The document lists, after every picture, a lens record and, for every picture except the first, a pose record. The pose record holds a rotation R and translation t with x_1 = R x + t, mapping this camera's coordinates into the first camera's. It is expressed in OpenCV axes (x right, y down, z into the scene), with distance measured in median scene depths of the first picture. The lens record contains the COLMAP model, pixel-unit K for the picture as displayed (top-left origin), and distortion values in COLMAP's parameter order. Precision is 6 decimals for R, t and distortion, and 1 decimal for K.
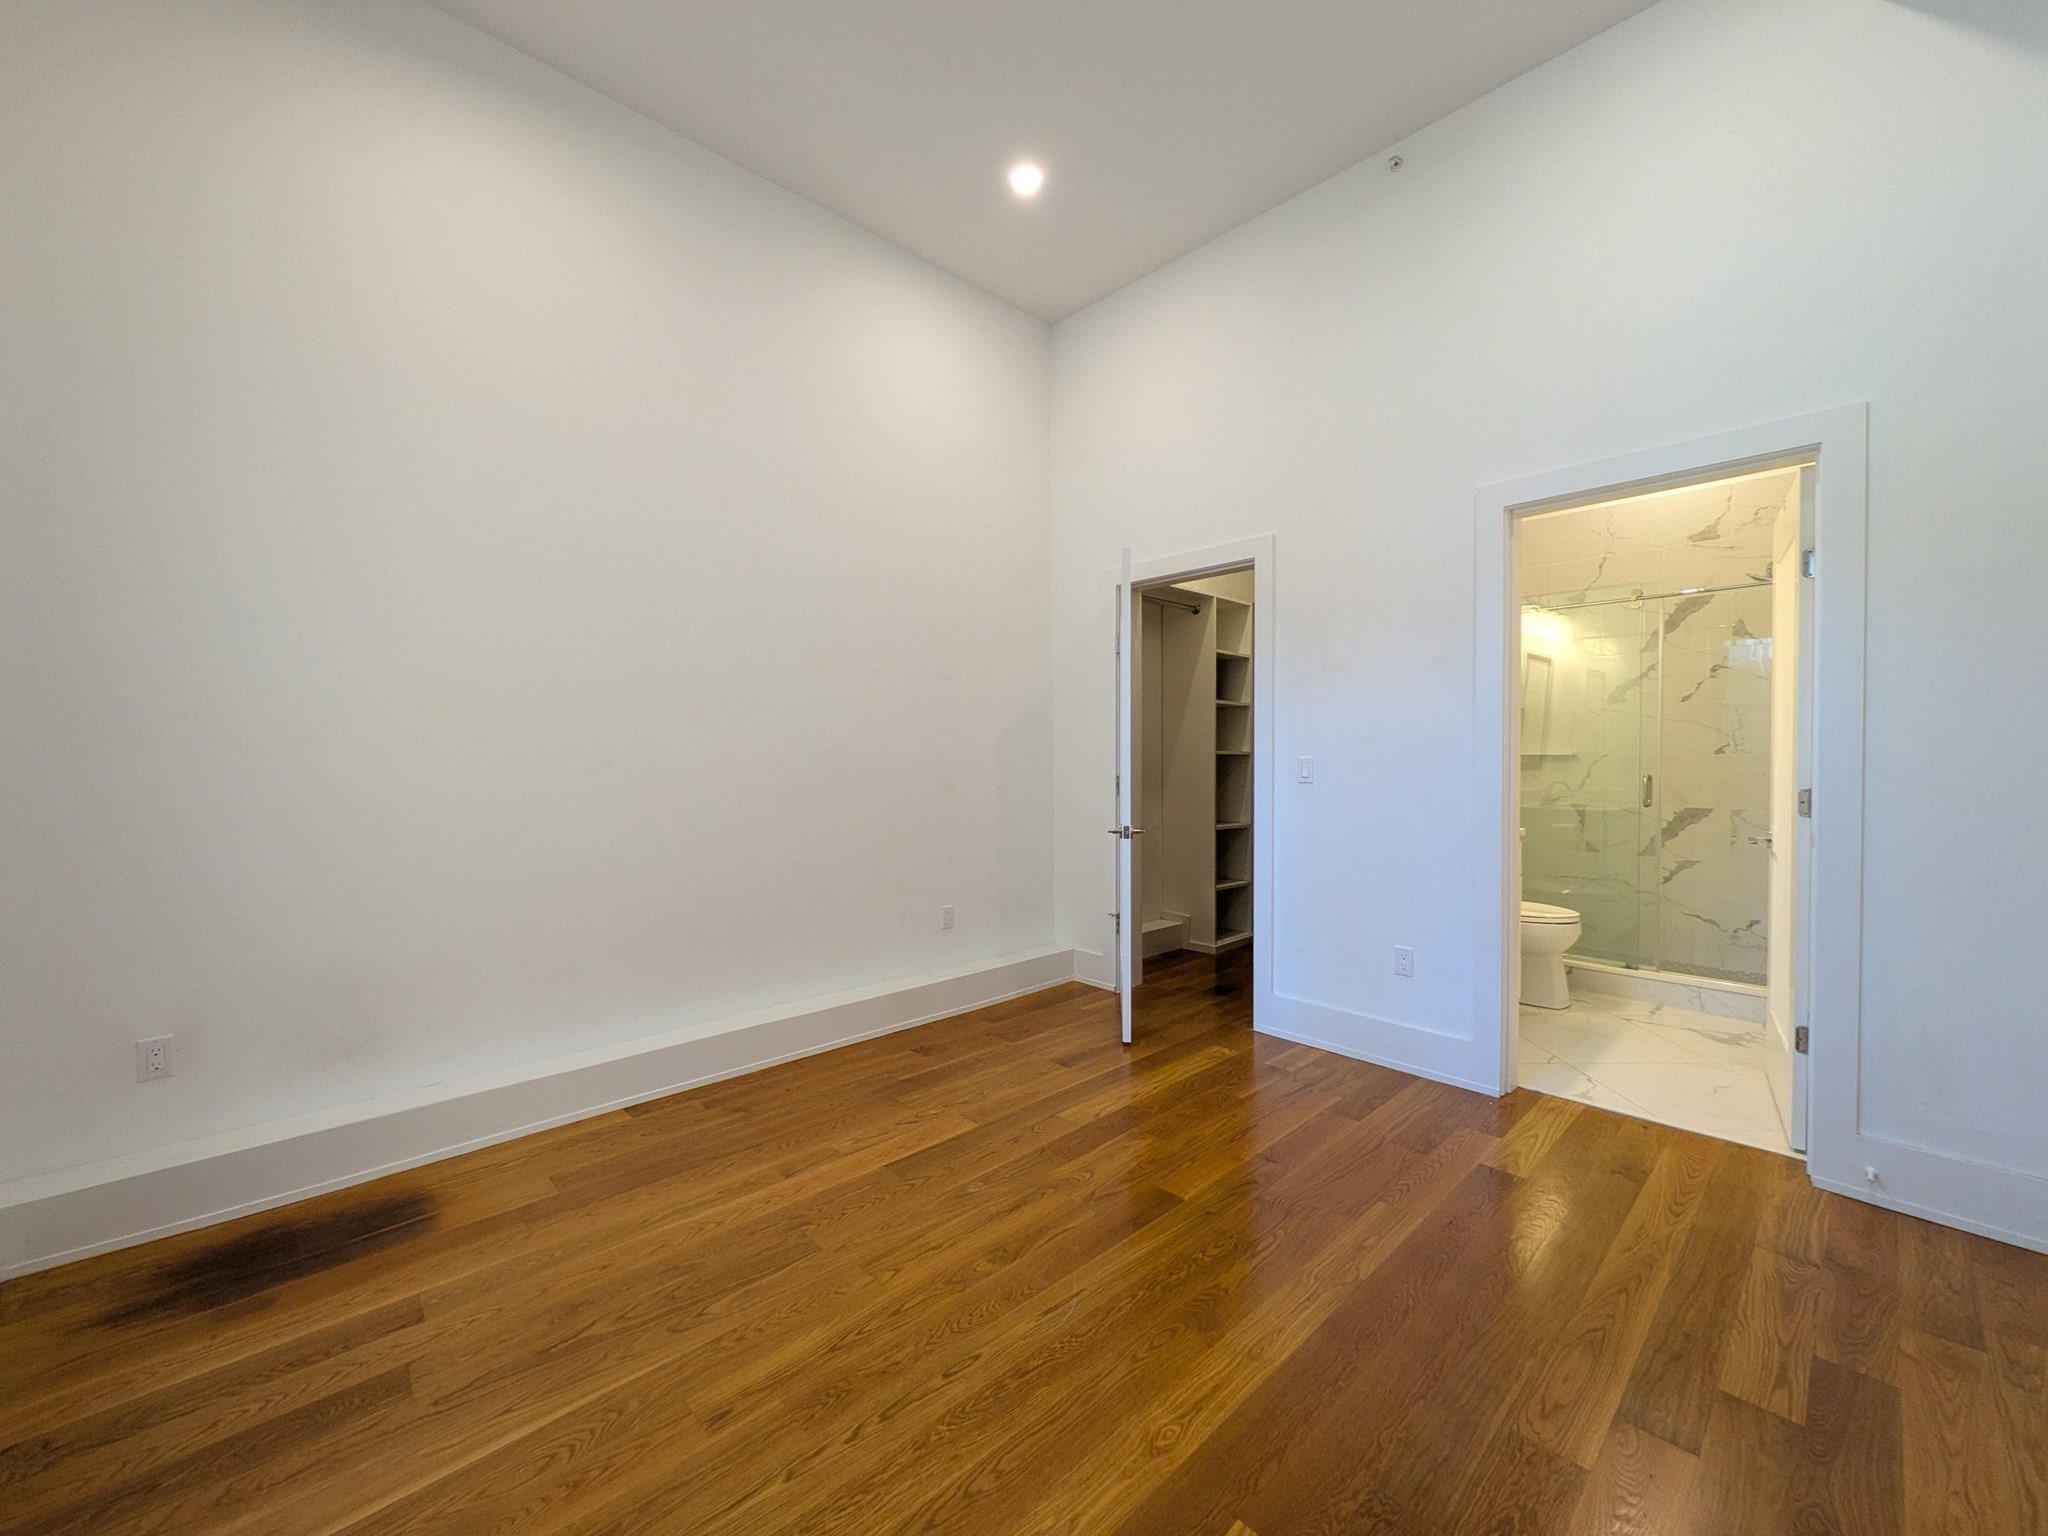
lens RADIAL K [[814.8, 0, 1030.5], [0, 814.8, 760.6], [0, 0, 1]] dist [0.002790, -0.000381]
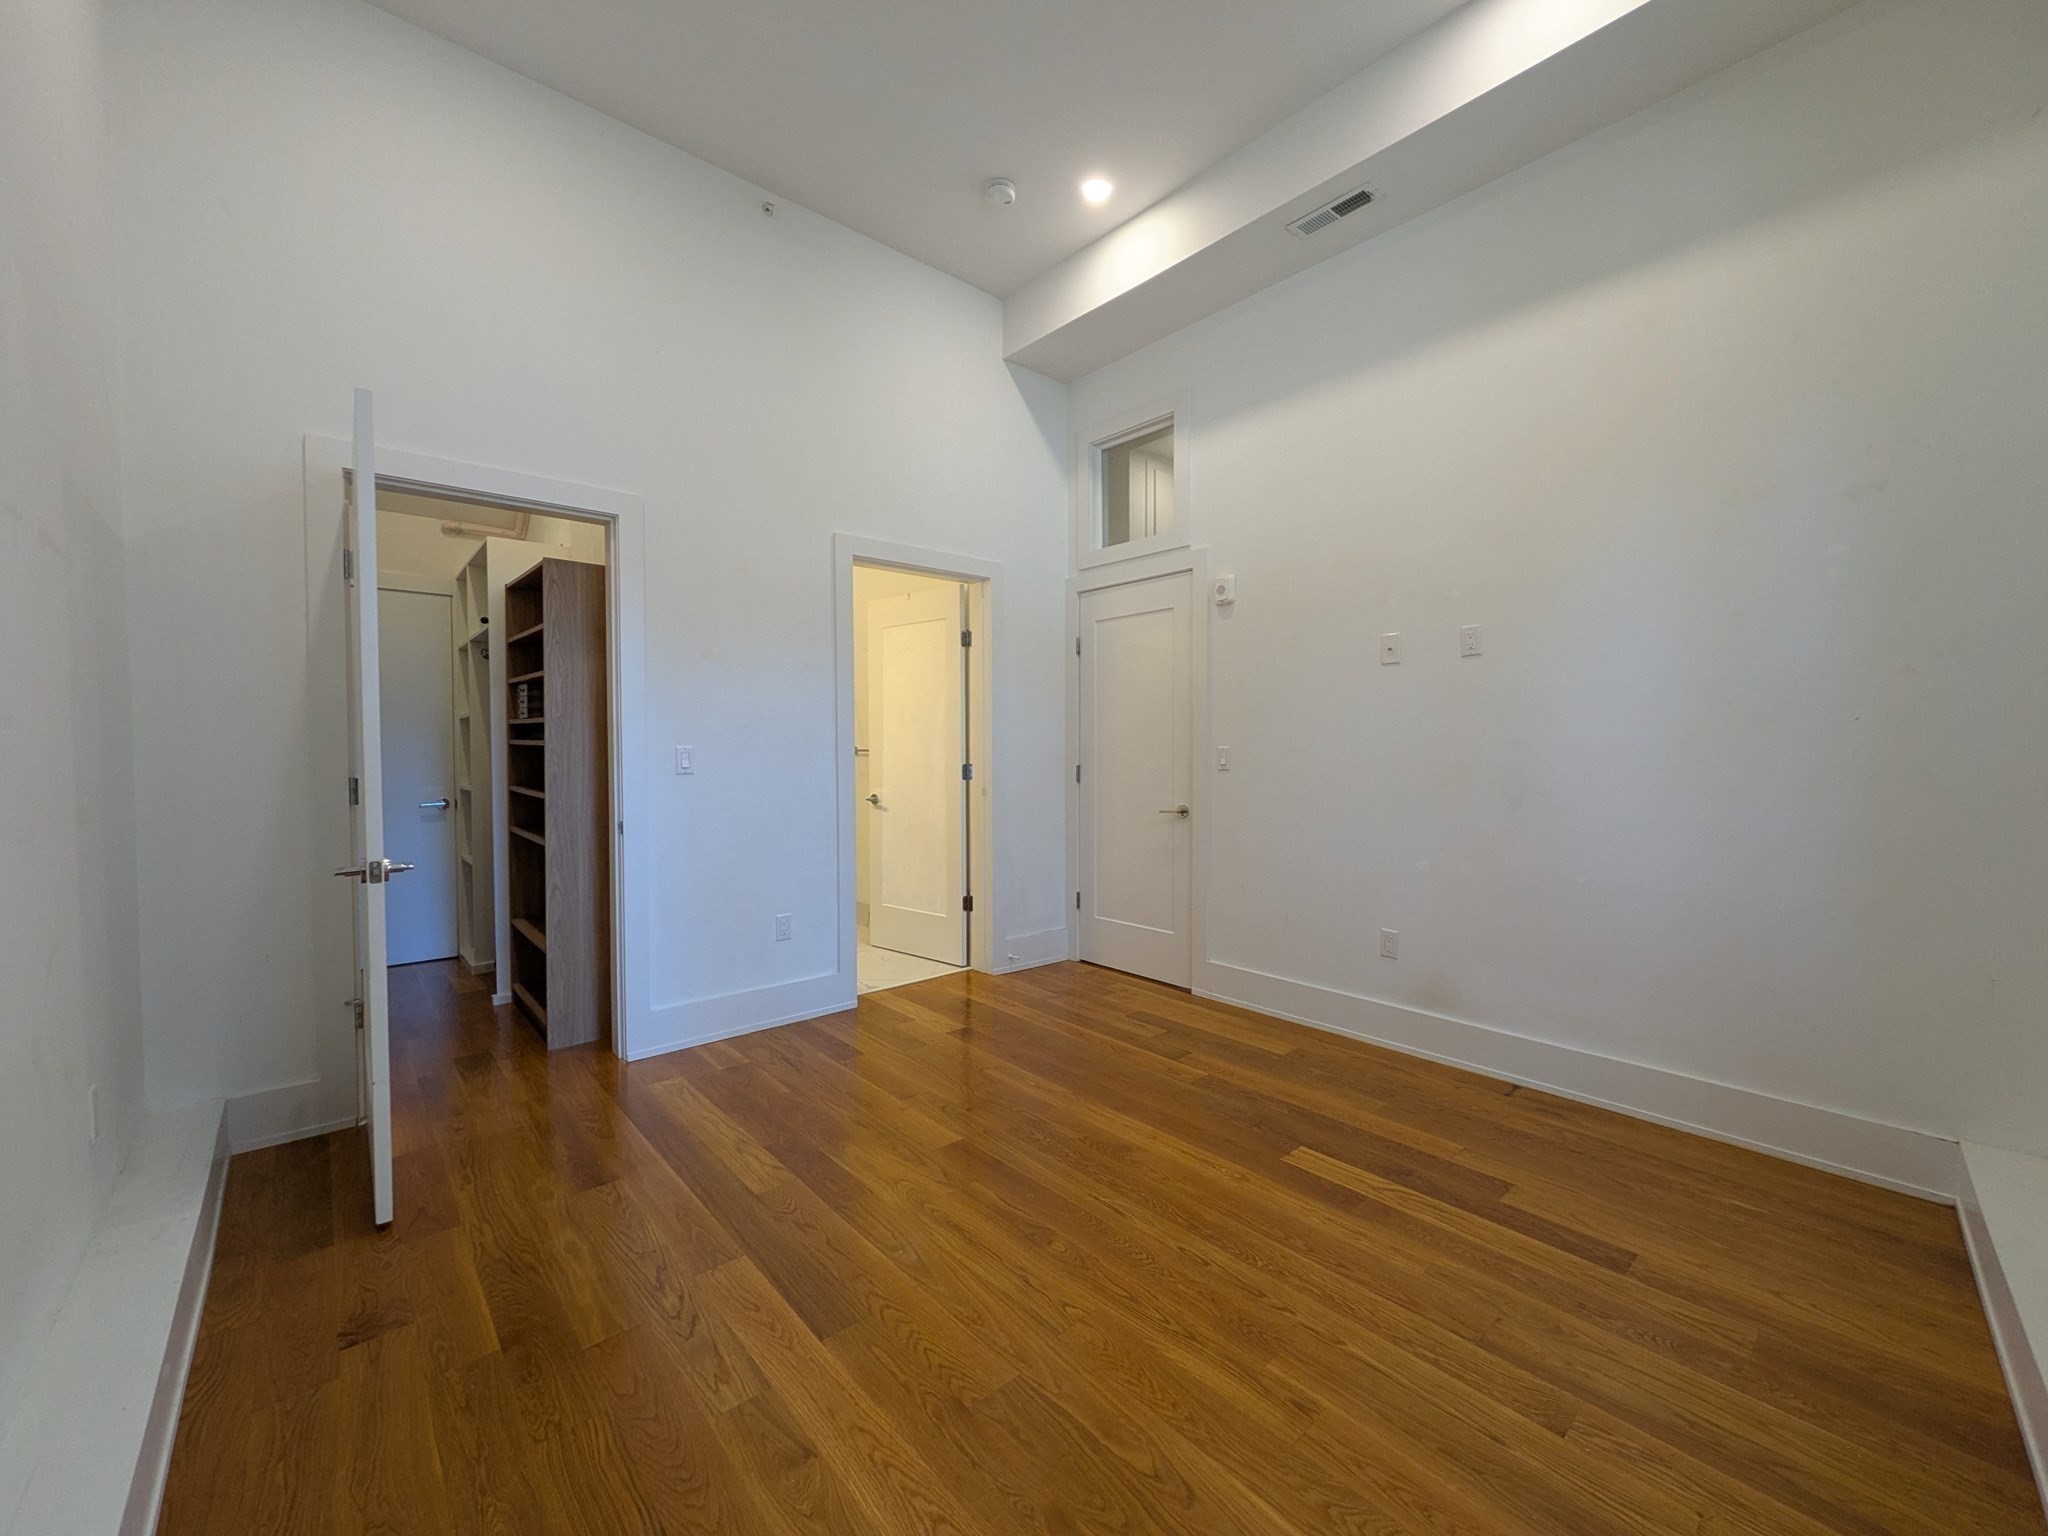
lens RADIAL K [[814.8, 0, 1027.6], [0, 814.8, 760.2], [0, 0, 1]] dist [0.002790, -0.000381]
pose [[0.041090, -0.013154, 0.999069, -0.941582], [0.010191, 0.999867, 0.012745, 0.005156], [-0.999103, 0.009657, 0.041219, 0.882043]]
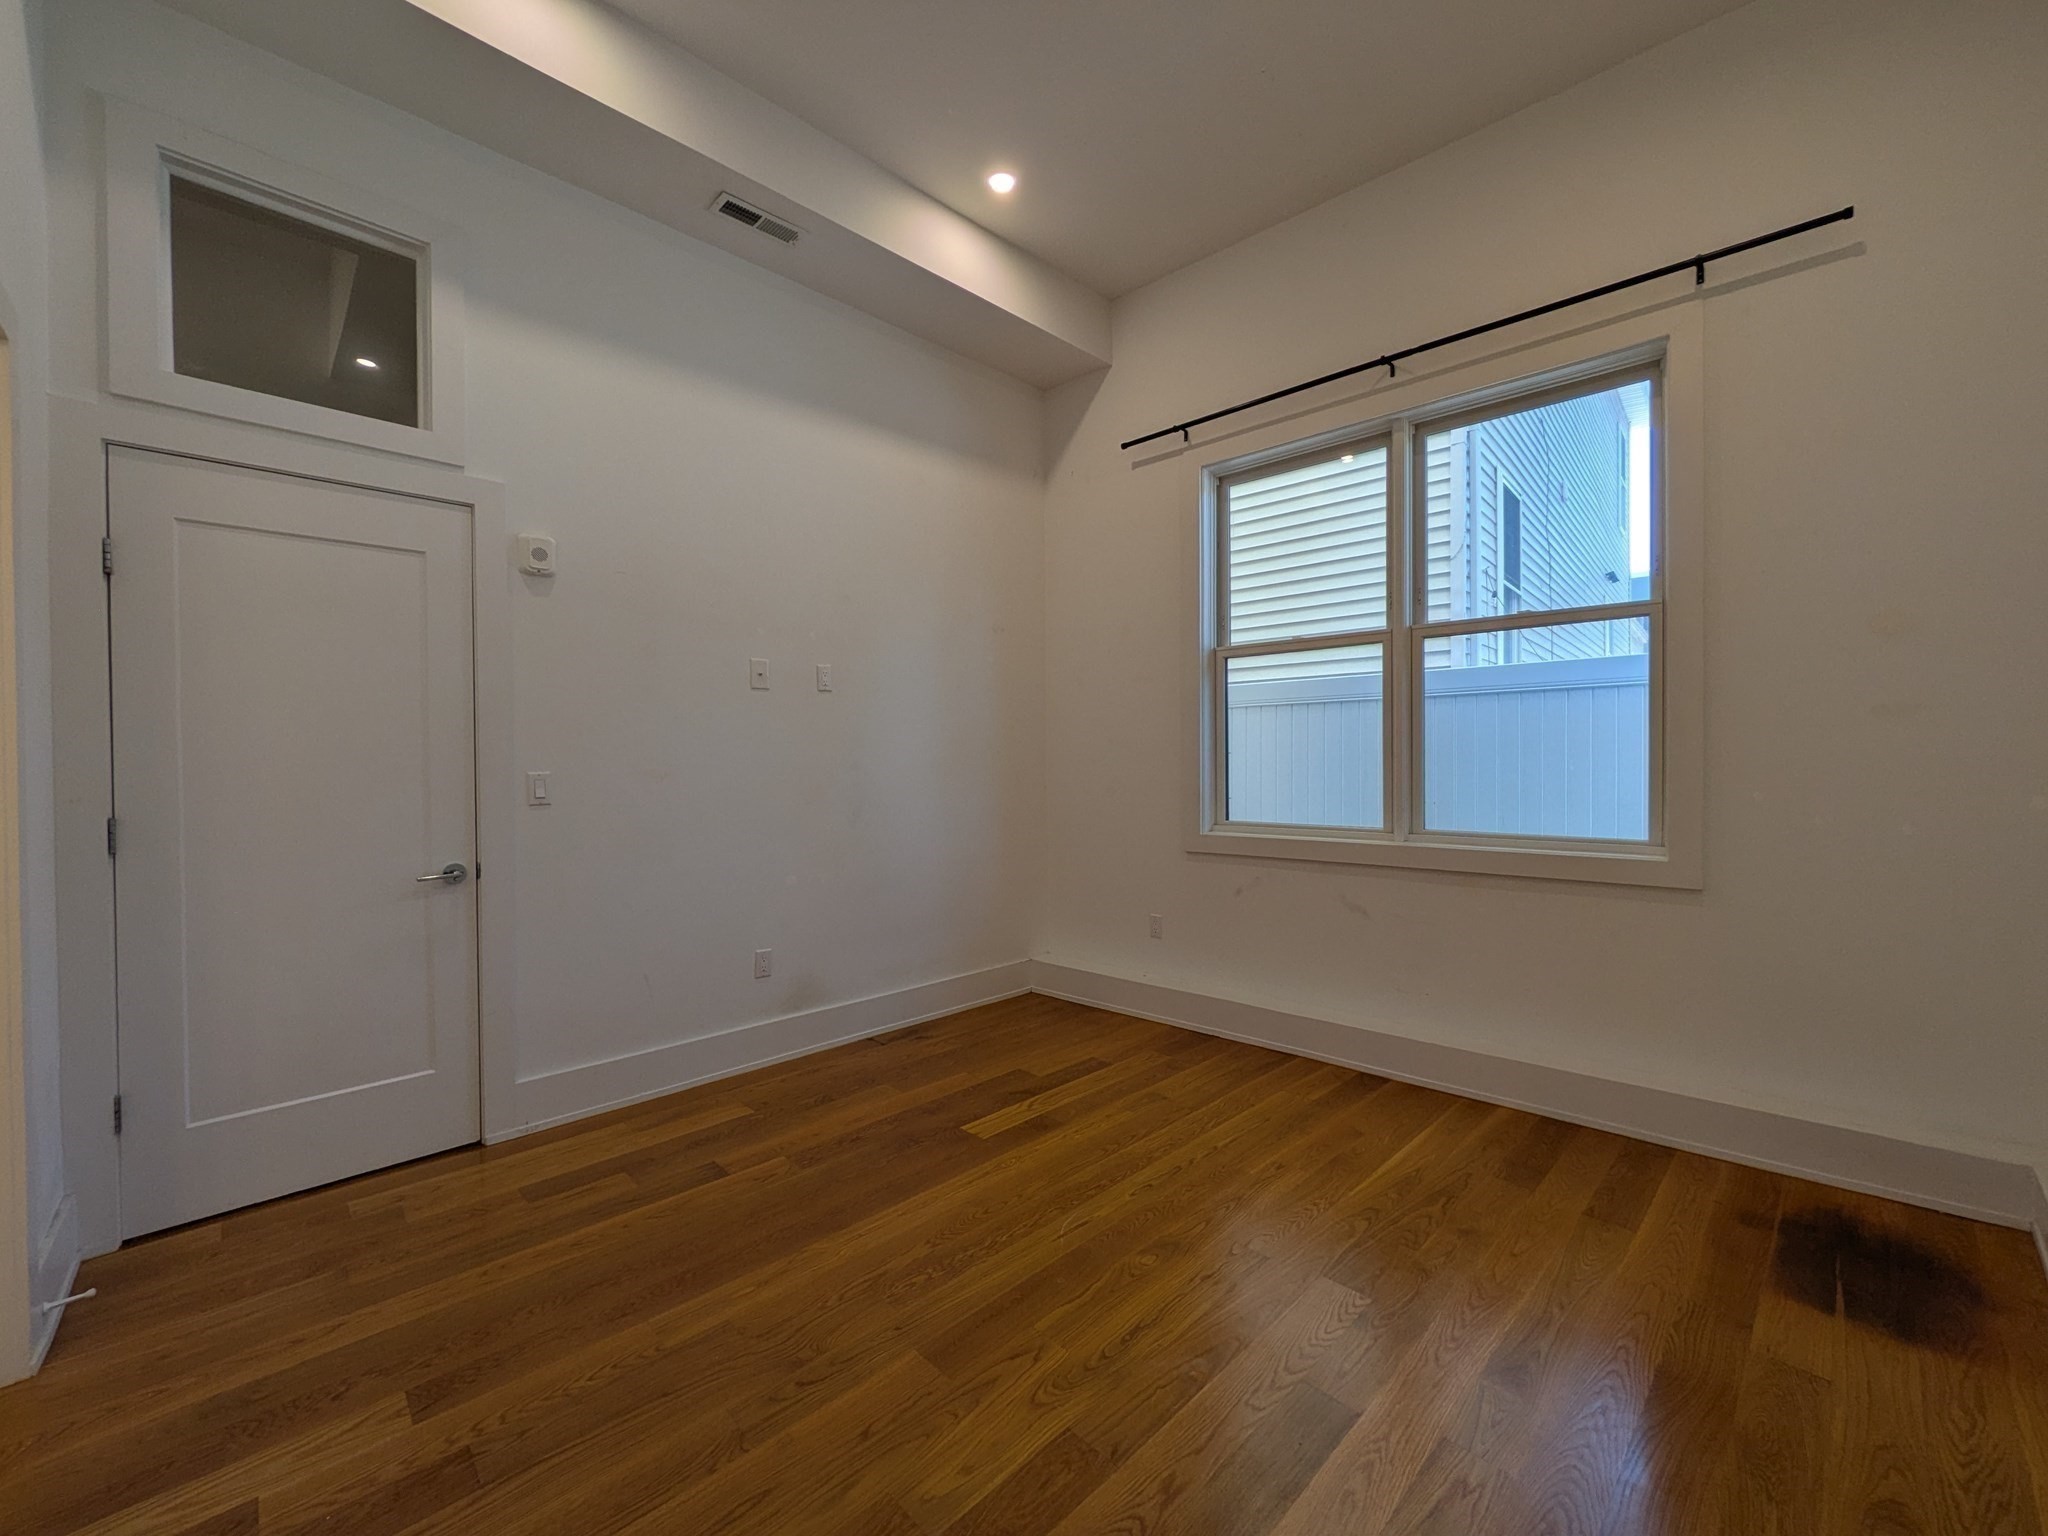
lens RADIAL K [[814.8, 0, 1029.5], [0, 814.8, 763.0], [0, 0, 1]] dist [0.002790, -0.000381]
pose [[-0.999947, 0.008733, -0.005396, 0.084893], [0.008659, 0.999870, 0.013613, -0.023176], [0.005514, 0.013566, -0.999893, 1.805719]]
